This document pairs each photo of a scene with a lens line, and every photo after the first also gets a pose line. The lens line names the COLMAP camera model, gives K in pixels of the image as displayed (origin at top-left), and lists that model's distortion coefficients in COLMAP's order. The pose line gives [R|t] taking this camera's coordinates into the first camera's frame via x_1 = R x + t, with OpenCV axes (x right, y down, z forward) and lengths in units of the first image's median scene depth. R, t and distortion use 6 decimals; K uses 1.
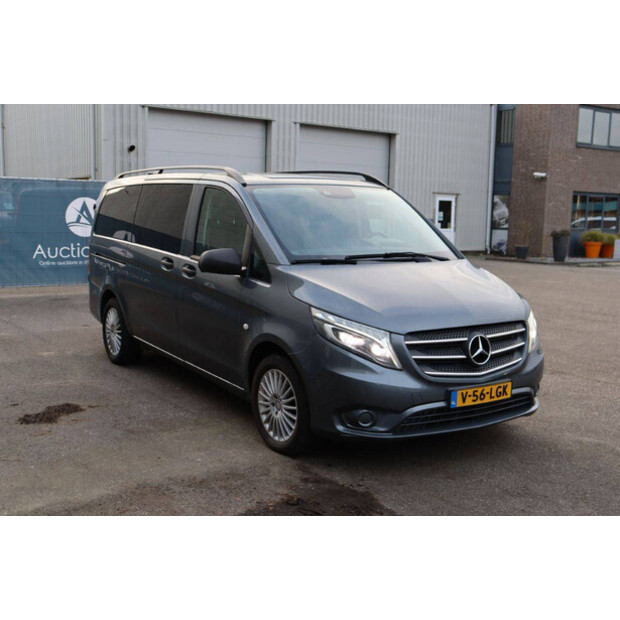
lens RADIAL K [[725.0, 0, 310.5], [0, 725.0, 313.1], [0, 0, 1]] dist [0.024734, 0.000000]
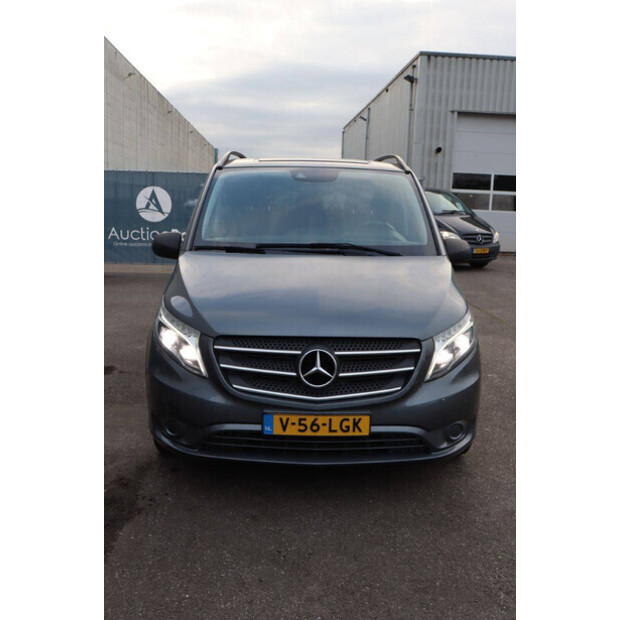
lens RADIAL K [[652.0, 0, 308.5], [0, 652.0, 312.2], [0, 0, 1]] dist [-0.107434, 0.000000]
pose [[0.855299, 0.090392, -0.510189, 0.516557], [-0.081465, 0.995878, 0.039872, -0.032985], [0.511691, 0.007460, 0.859137, 0.349486]]
